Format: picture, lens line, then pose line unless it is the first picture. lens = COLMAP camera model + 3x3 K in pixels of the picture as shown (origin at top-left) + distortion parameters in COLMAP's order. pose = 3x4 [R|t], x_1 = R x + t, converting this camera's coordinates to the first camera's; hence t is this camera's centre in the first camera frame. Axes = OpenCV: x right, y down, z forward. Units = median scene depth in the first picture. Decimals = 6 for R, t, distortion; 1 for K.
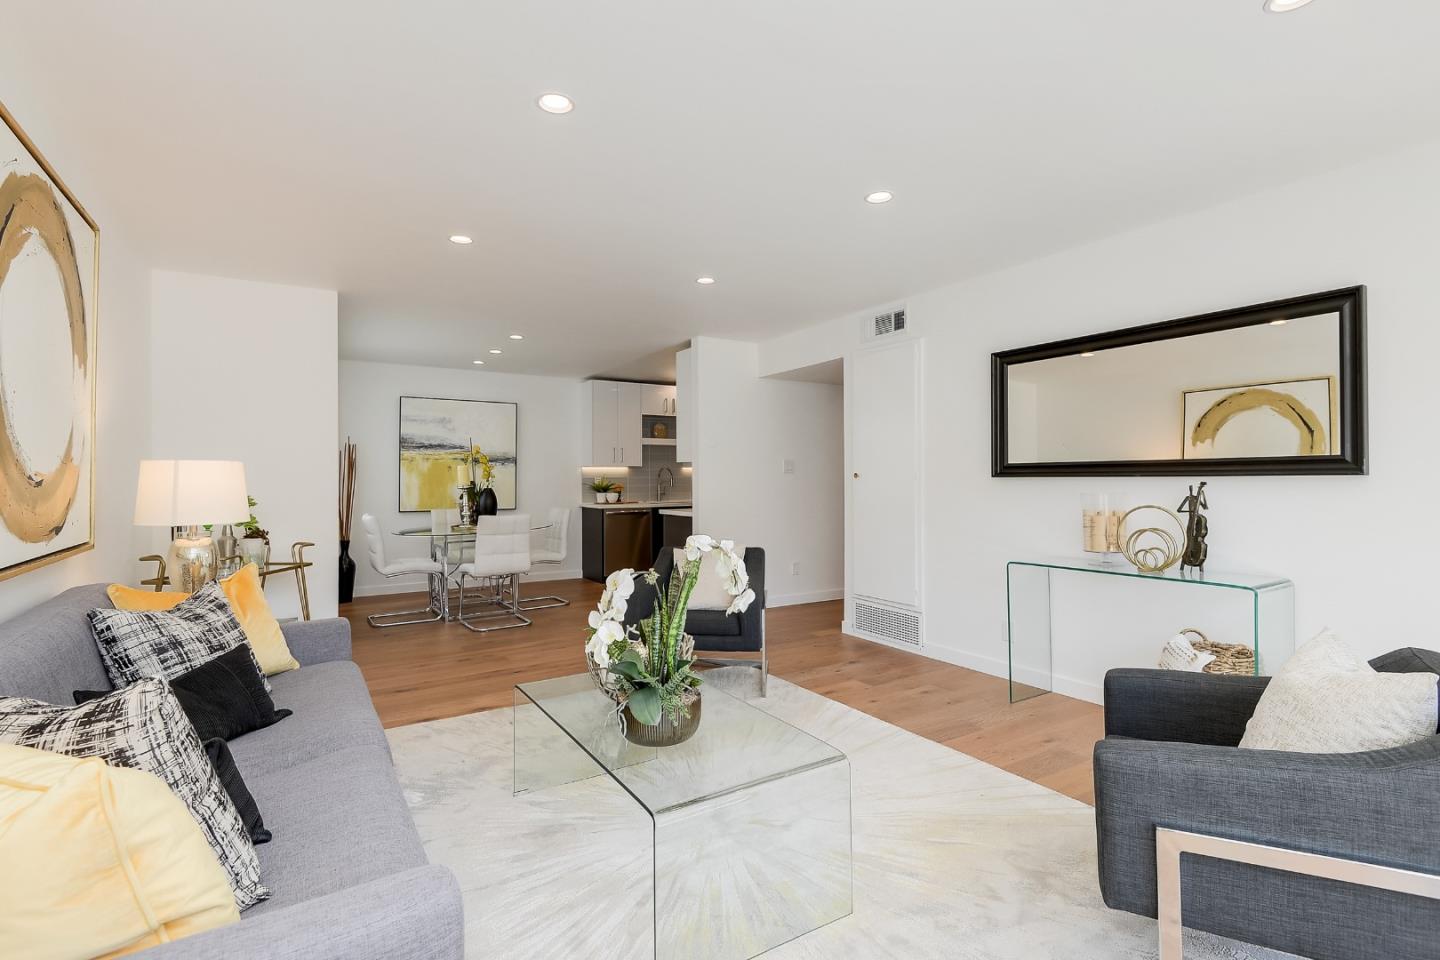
lens RADIAL K [[779.8, 0, 720.0], [0, 779.8, 480.0], [0, 0, 1]] dist [-0.032730, -0.000076]
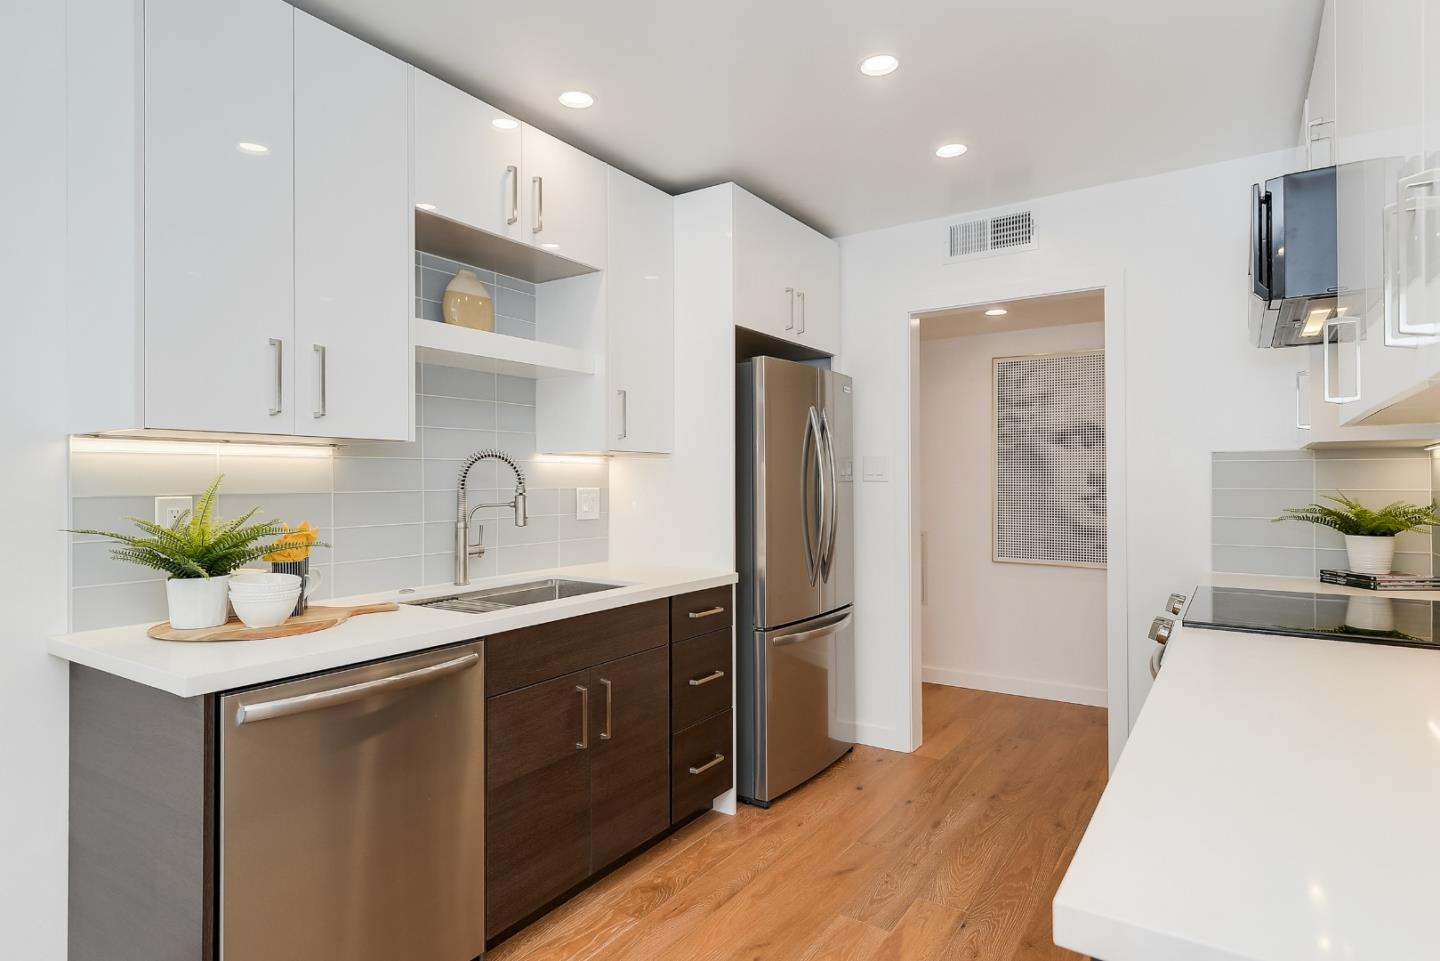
lens RADIAL K [[779.8, 0, 720.0], [0, 779.8, 480.5], [0, 0, 1]] dist [-0.032730, -0.000076]
pose [[0.877265, 0.008063, 0.479939, -0.129365], [-0.009415, 0.999956, 0.000410, -0.007861], [-0.479914, -0.004879, 0.877302, 0.771194]]
